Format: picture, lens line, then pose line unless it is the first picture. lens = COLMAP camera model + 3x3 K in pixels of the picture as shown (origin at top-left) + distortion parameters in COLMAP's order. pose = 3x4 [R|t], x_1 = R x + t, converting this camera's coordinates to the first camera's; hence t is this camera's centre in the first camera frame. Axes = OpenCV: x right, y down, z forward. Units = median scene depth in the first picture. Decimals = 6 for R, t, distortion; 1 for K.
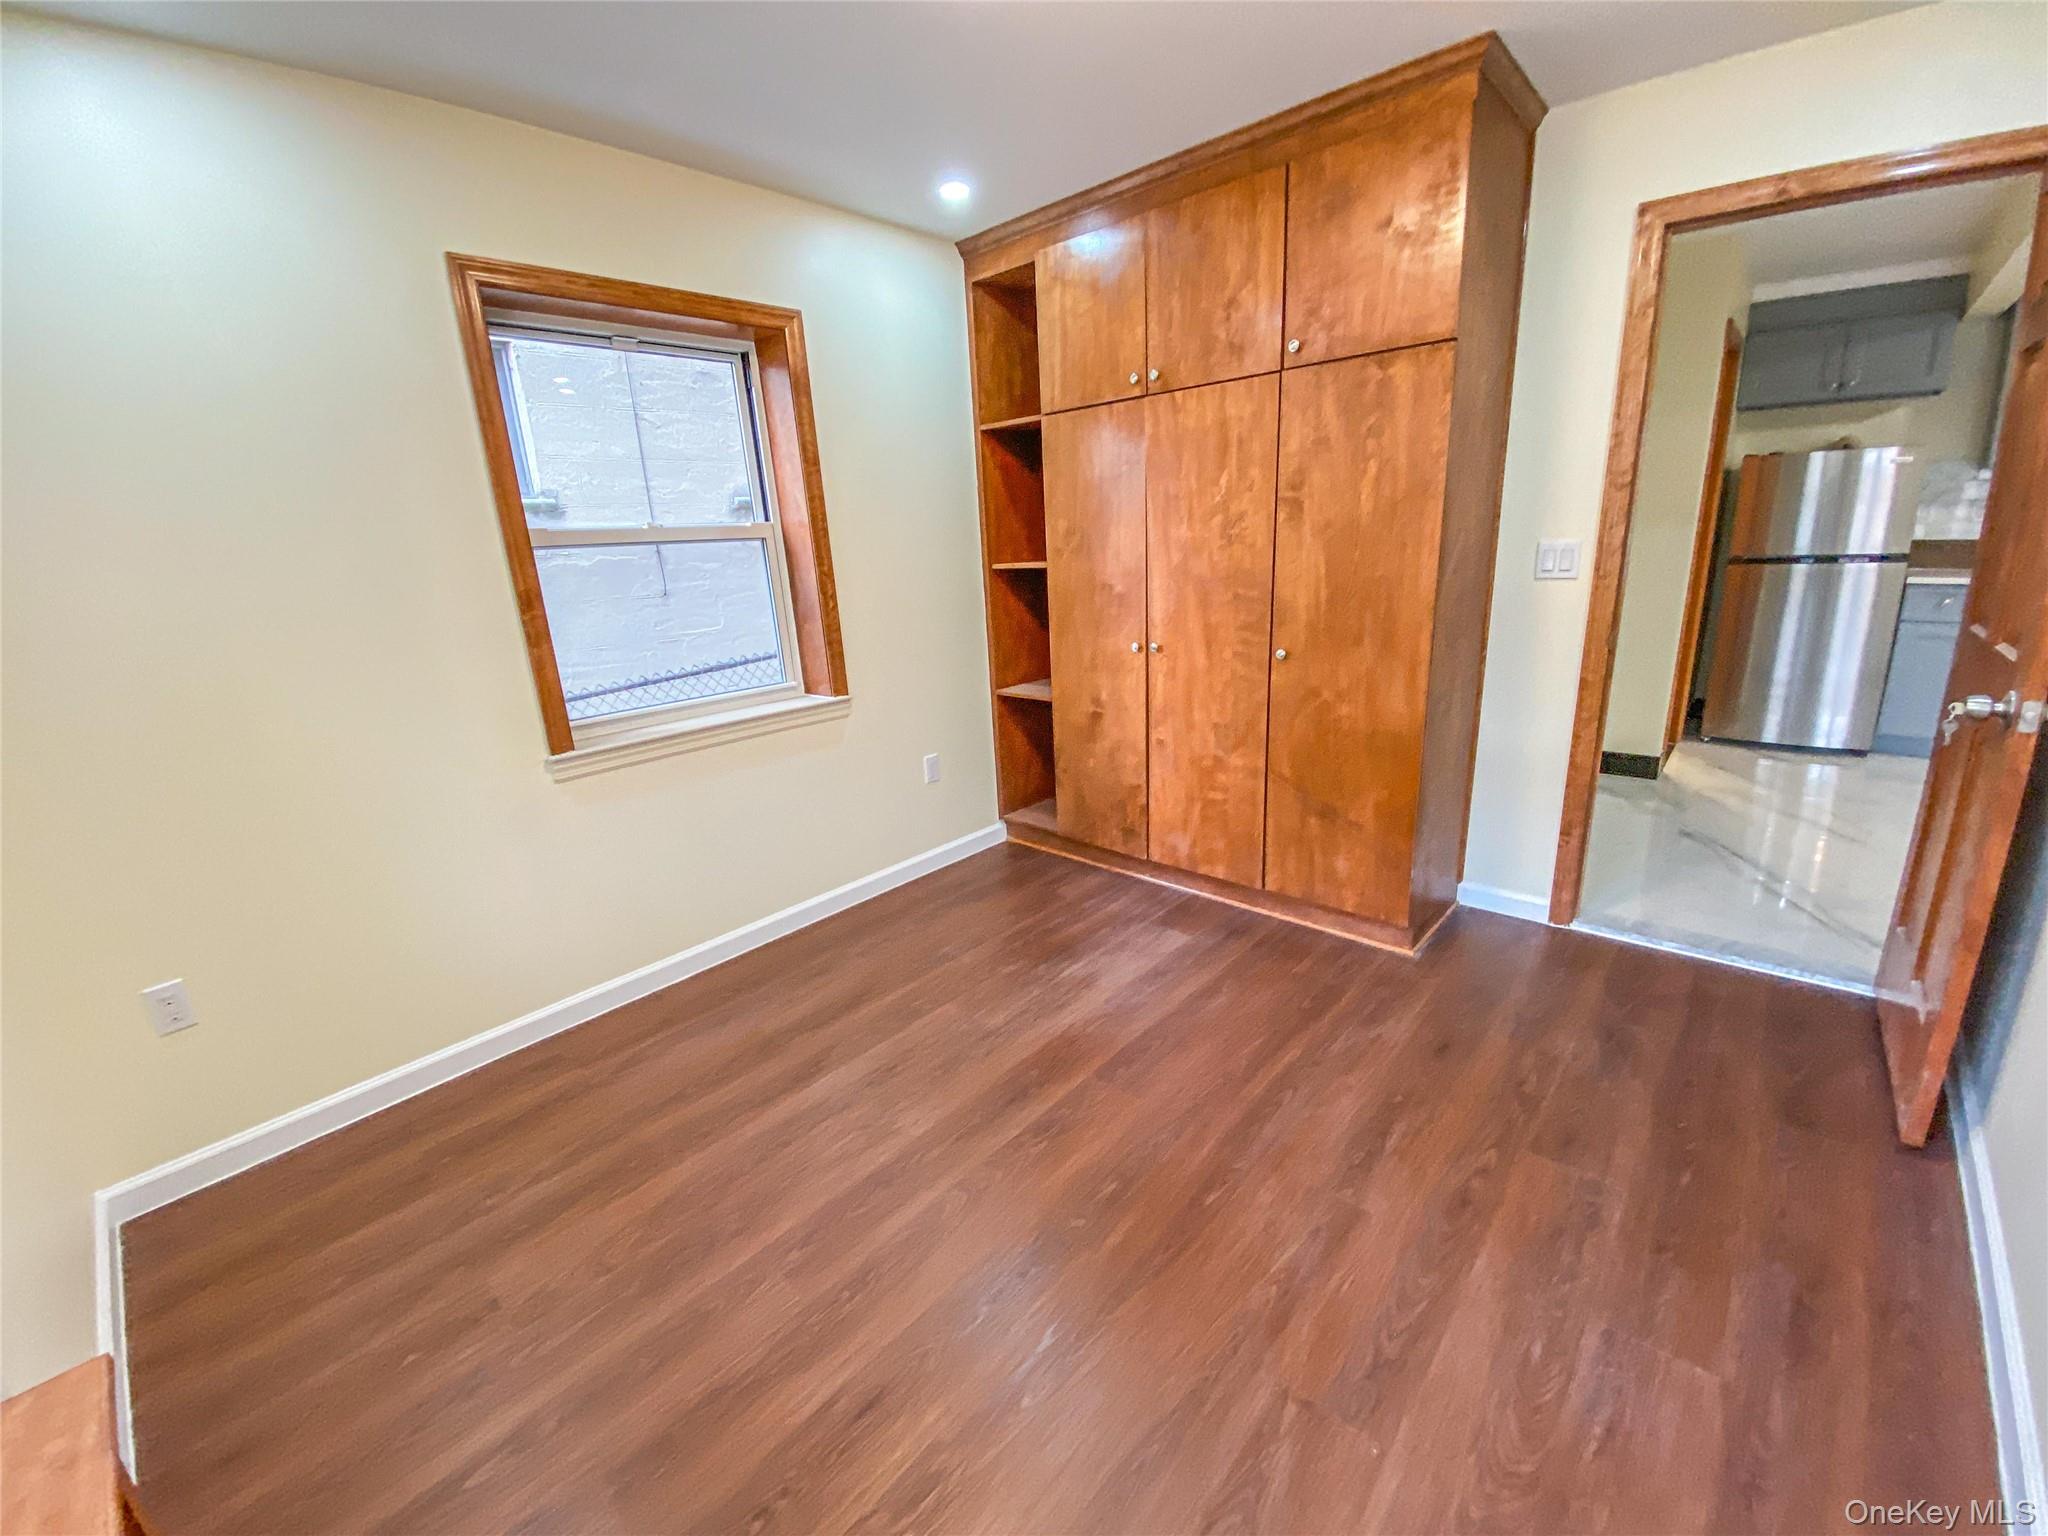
lens RADIAL K [[836.6, 0, 1024.0], [0, 836.6, 768.0], [0, 0, 1]] dist [-0.001337, -0.000166]
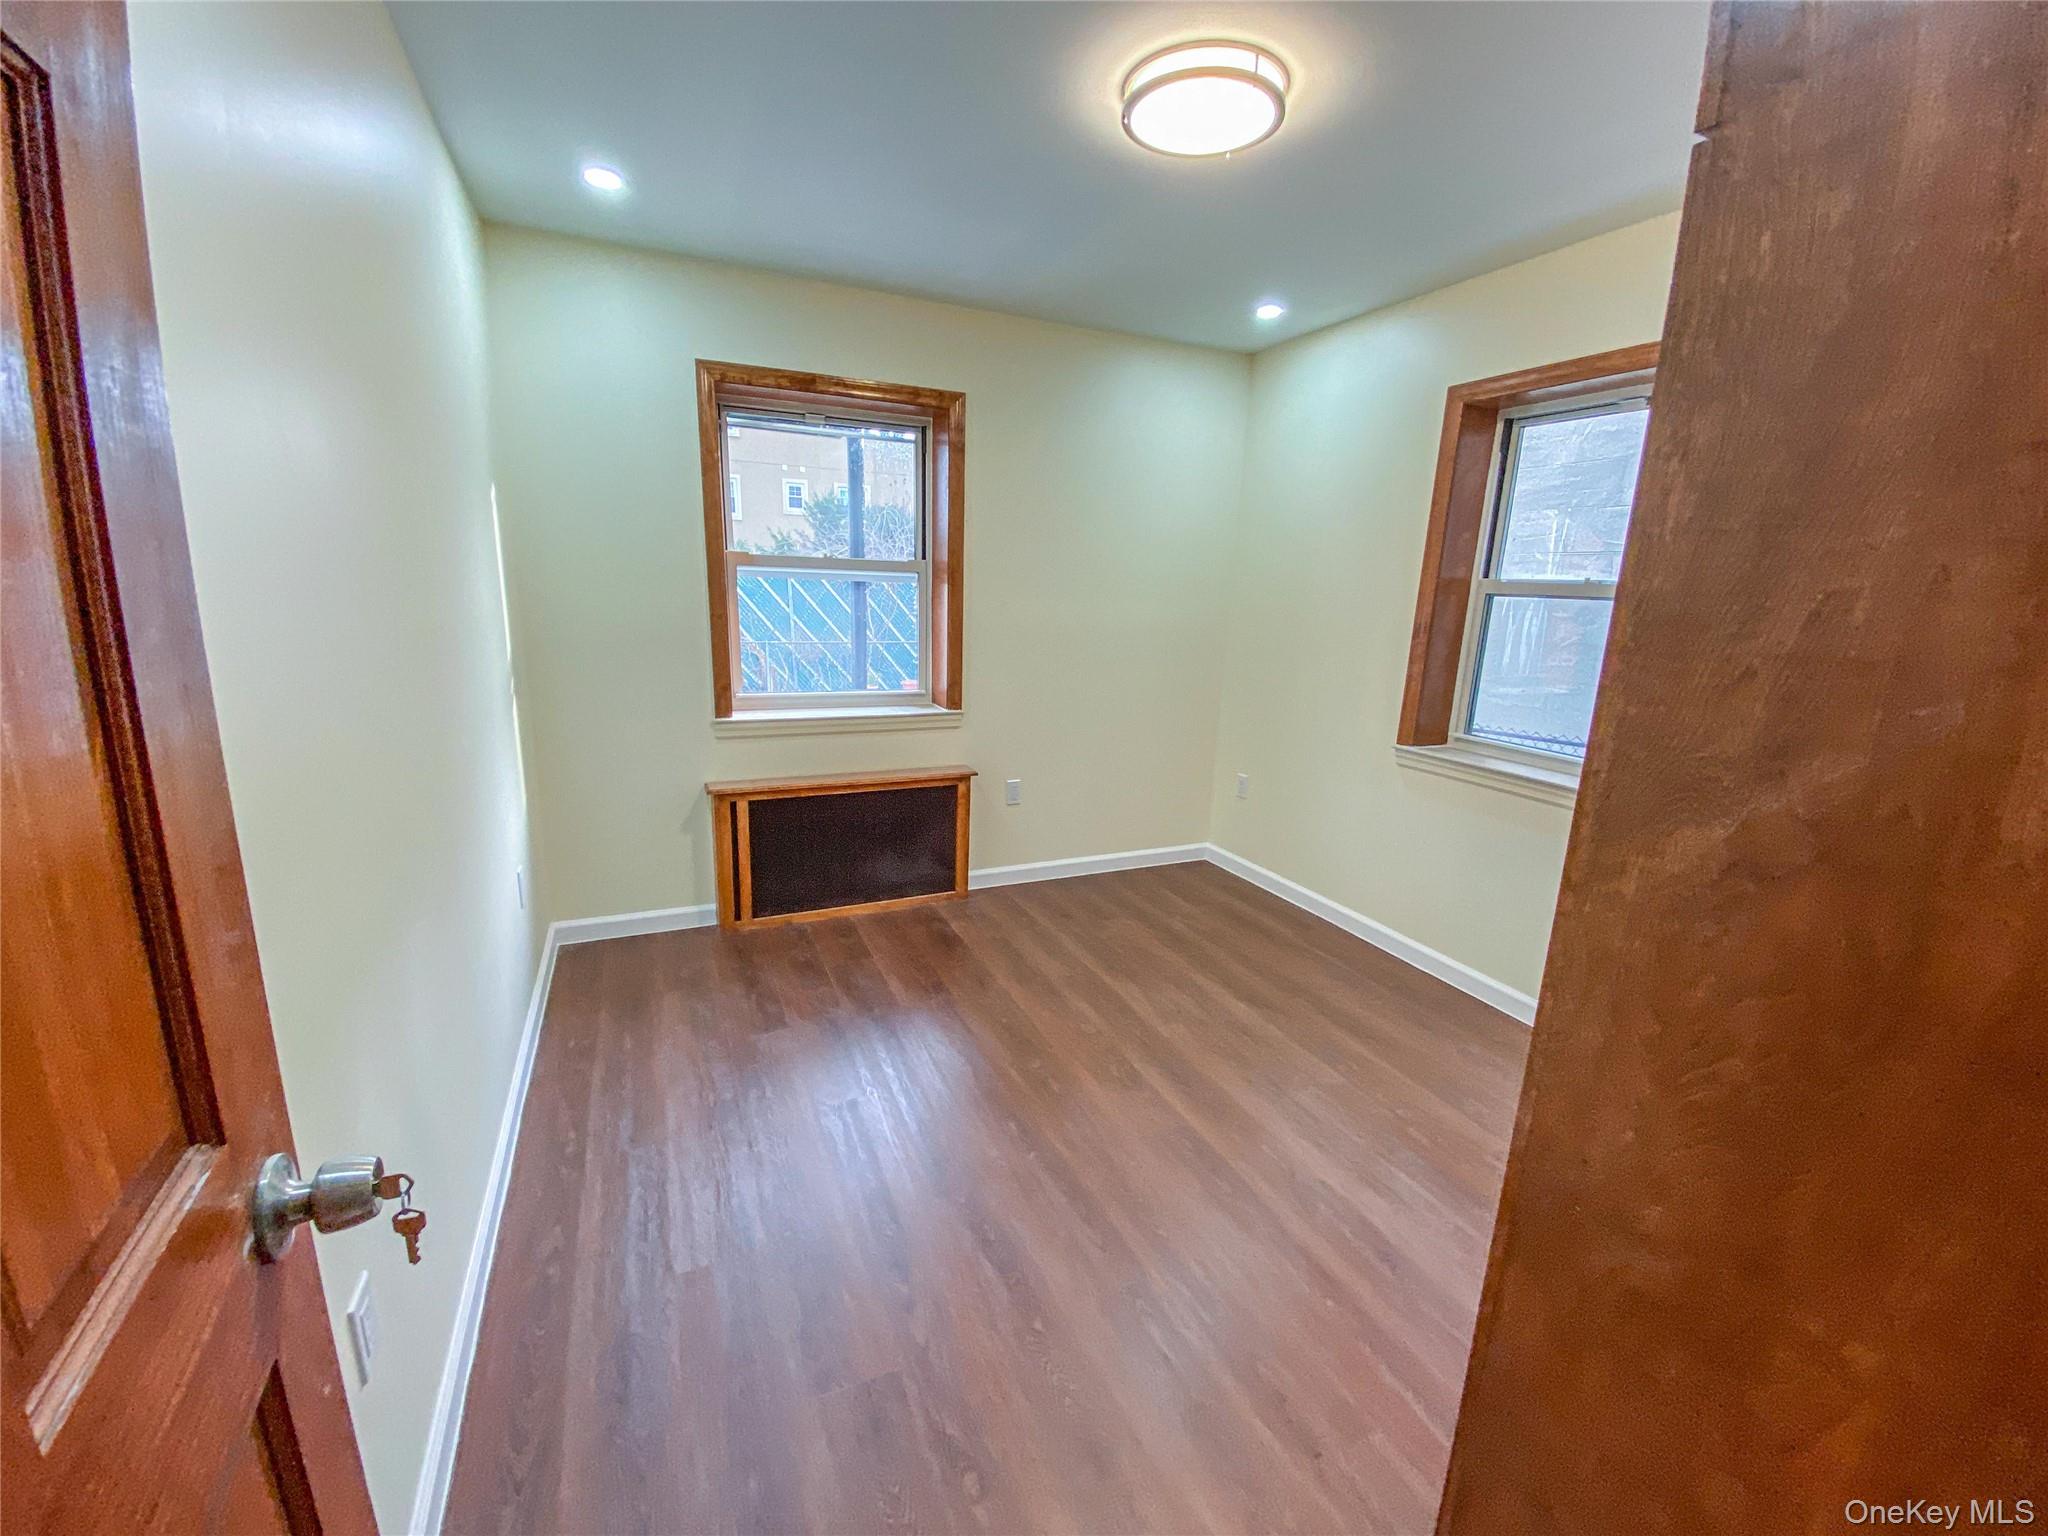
lens RADIAL K [[836.6, 0, 1024.0], [0, 836.6, 768.0], [0, 0, 1]] dist [-0.001337, -0.000166]
pose [[-0.422358, 0.243756, -0.873039, 1.111846], [-0.241144, 0.898237, 0.367452, -0.419912], [0.873764, 0.365724, -0.320597, 1.132318]]
